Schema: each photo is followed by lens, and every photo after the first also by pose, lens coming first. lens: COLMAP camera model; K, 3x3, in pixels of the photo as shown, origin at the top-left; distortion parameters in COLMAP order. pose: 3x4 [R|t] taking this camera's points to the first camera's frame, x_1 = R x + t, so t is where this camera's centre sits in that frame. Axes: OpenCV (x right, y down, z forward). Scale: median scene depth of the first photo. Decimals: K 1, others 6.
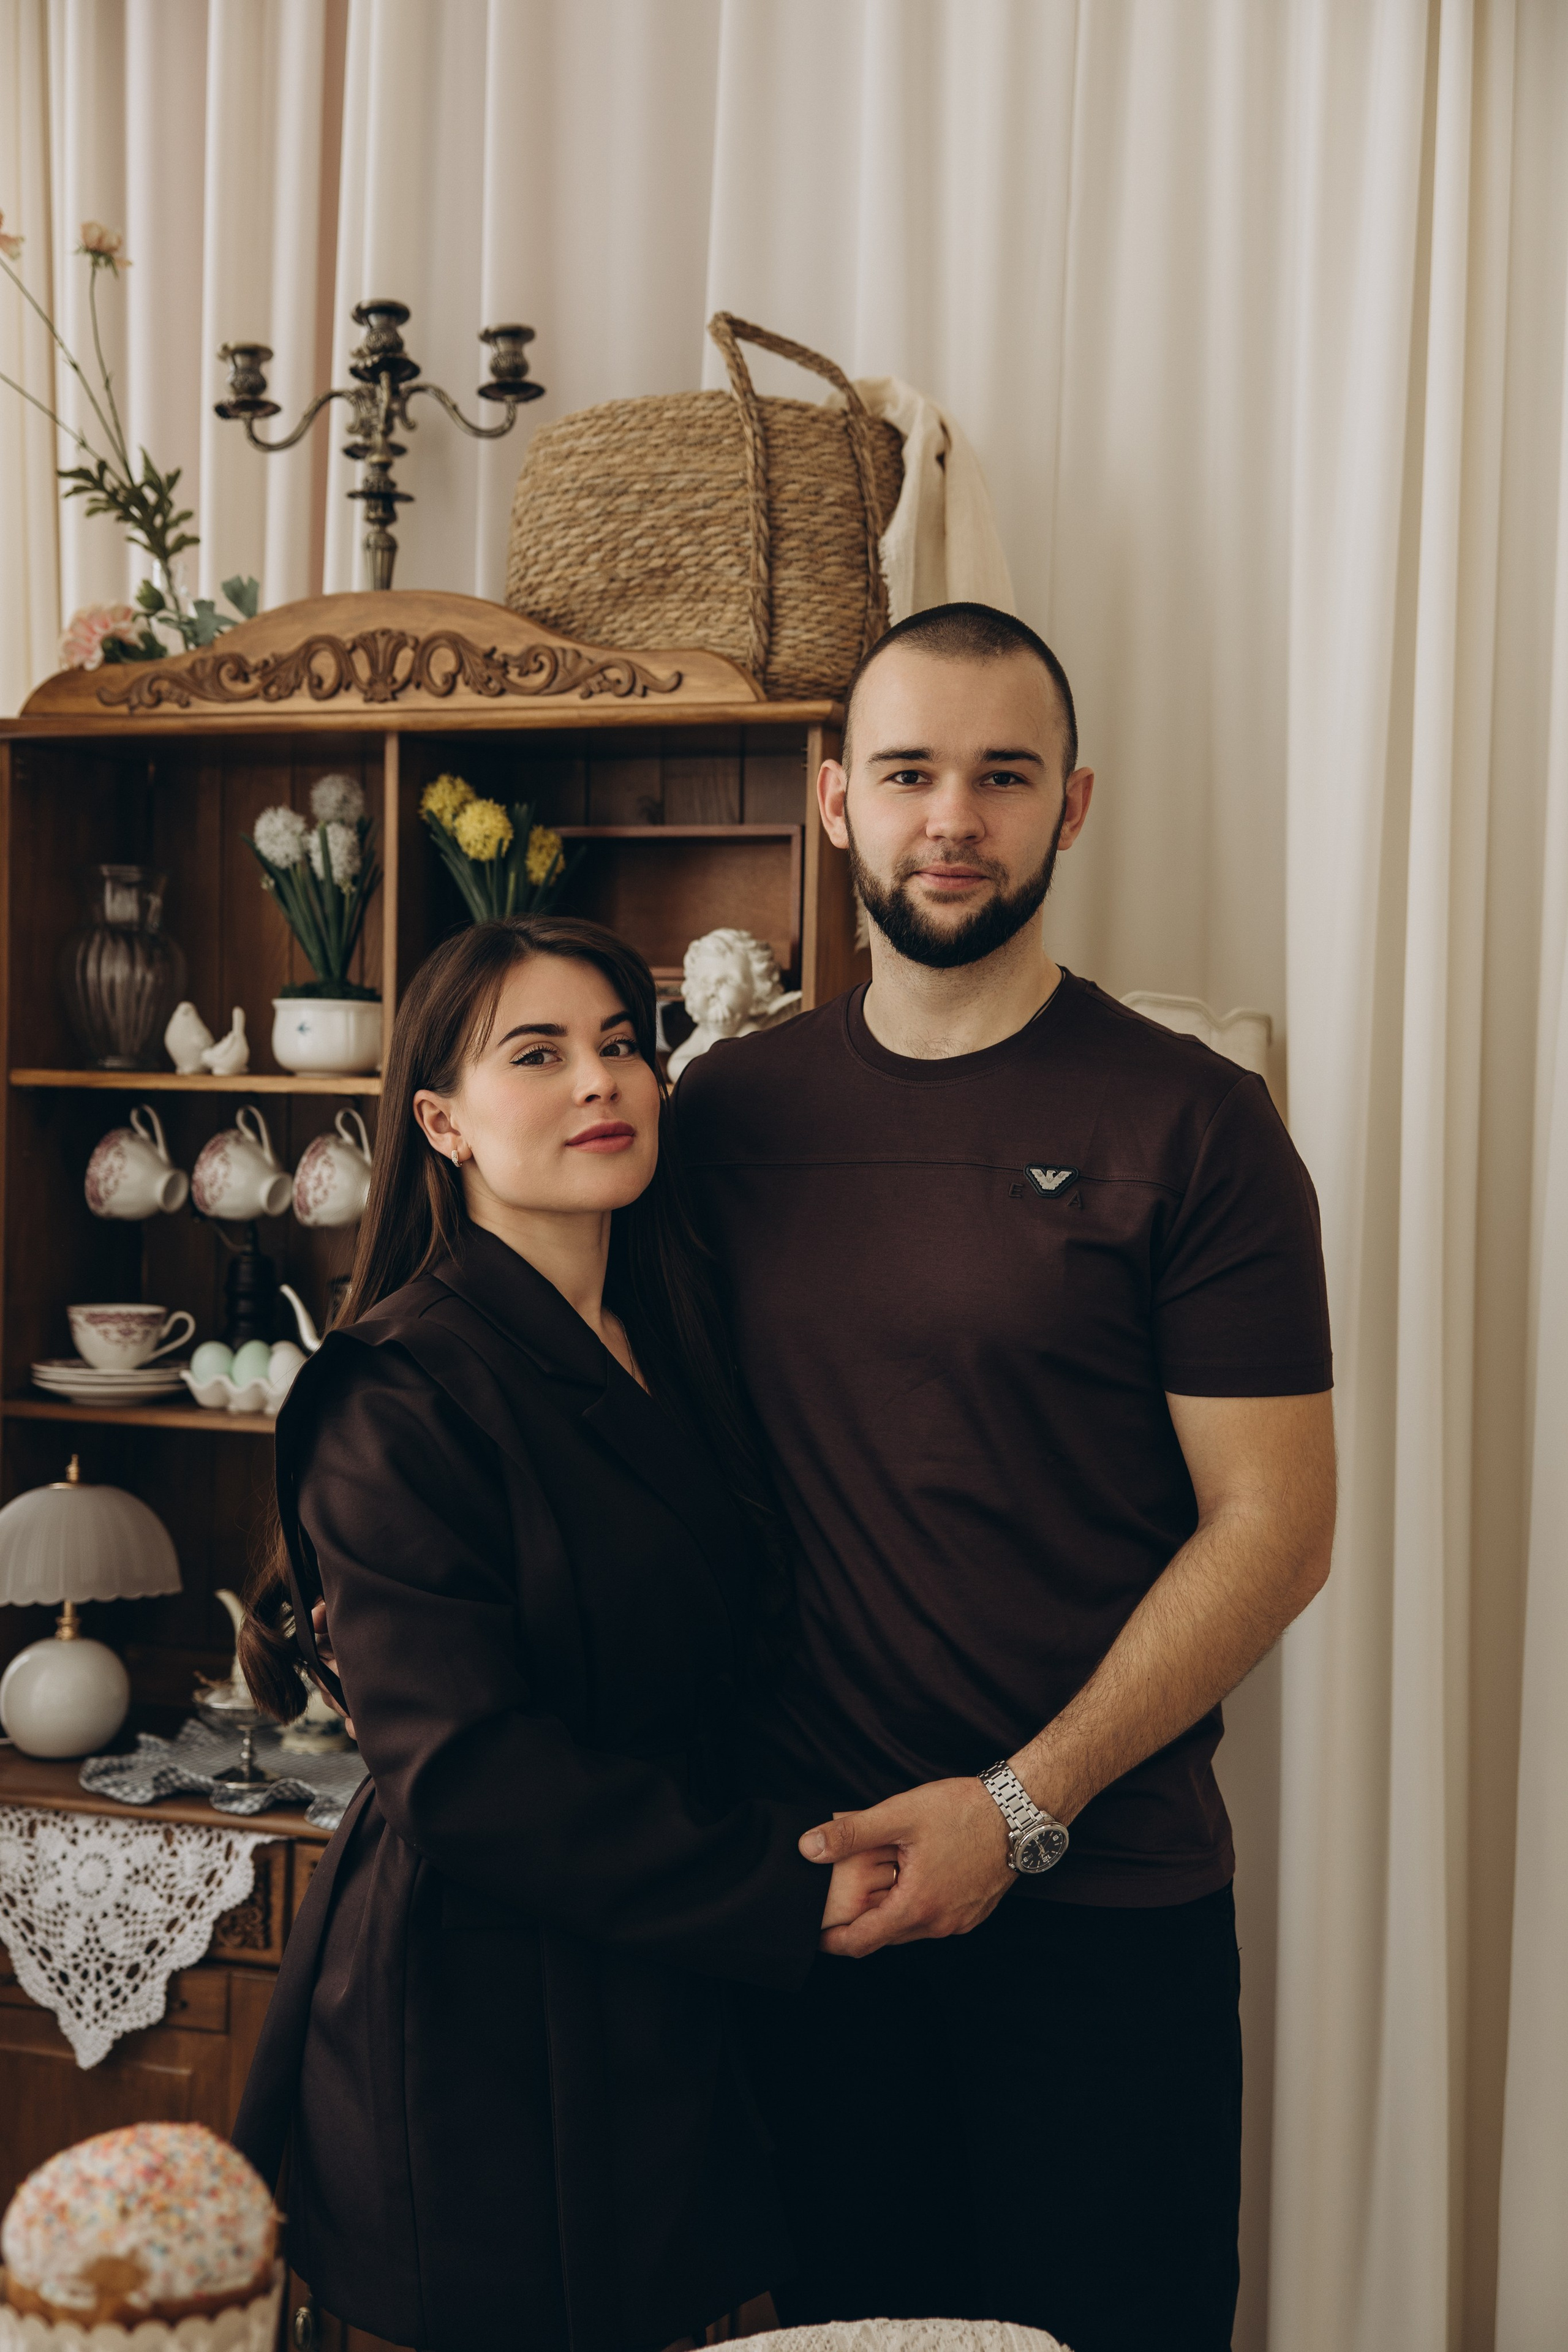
lens RADIAL K [[3076.2, 0, 775.4], [0, 3076.2, 1198.9], [0, 0, 1]] dist [0.223691, -0.016995]
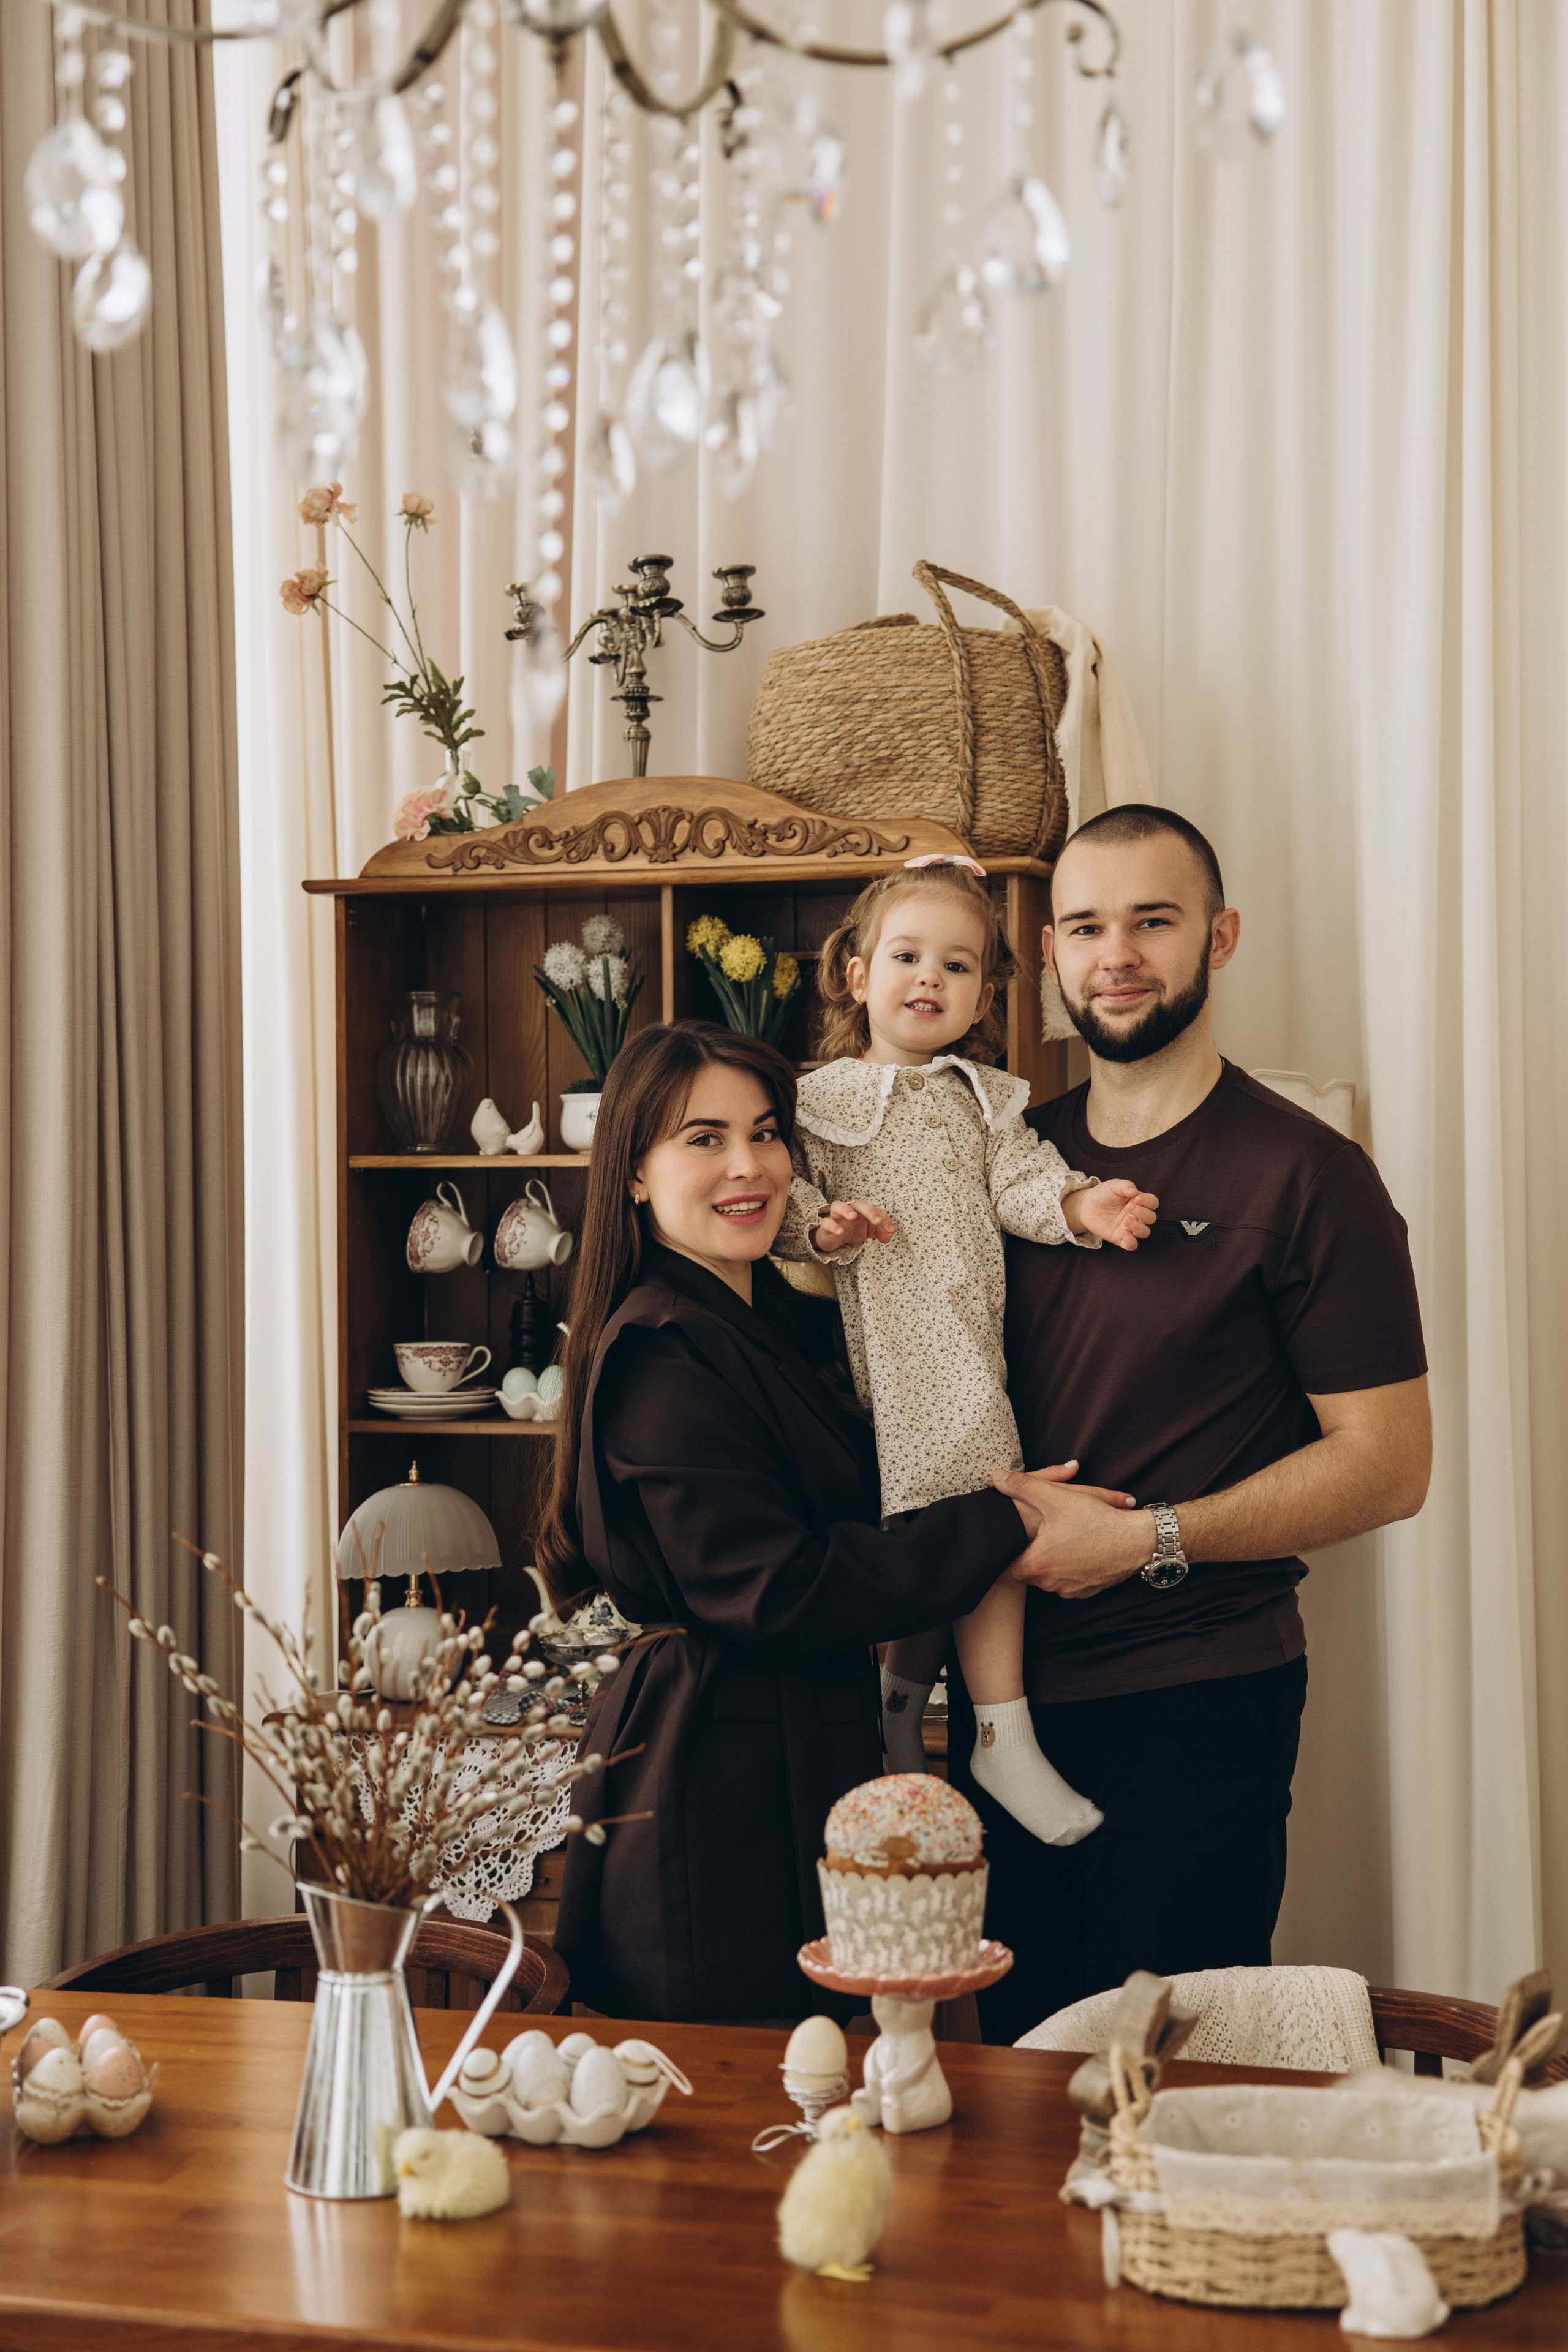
lens RADIAL K [[3230.6, 0, 784.0], [0, 3230.6, 1176.0], [0, 0, 1]] dist [0.270953, -0.004237]
pose [[0.997657, -0.028450, 0.062217, -0.163274], [0.030328, 0.999106, -0.029446, 0.011305], [-0.061324, 0.031264, 0.997628, -0.339878]]
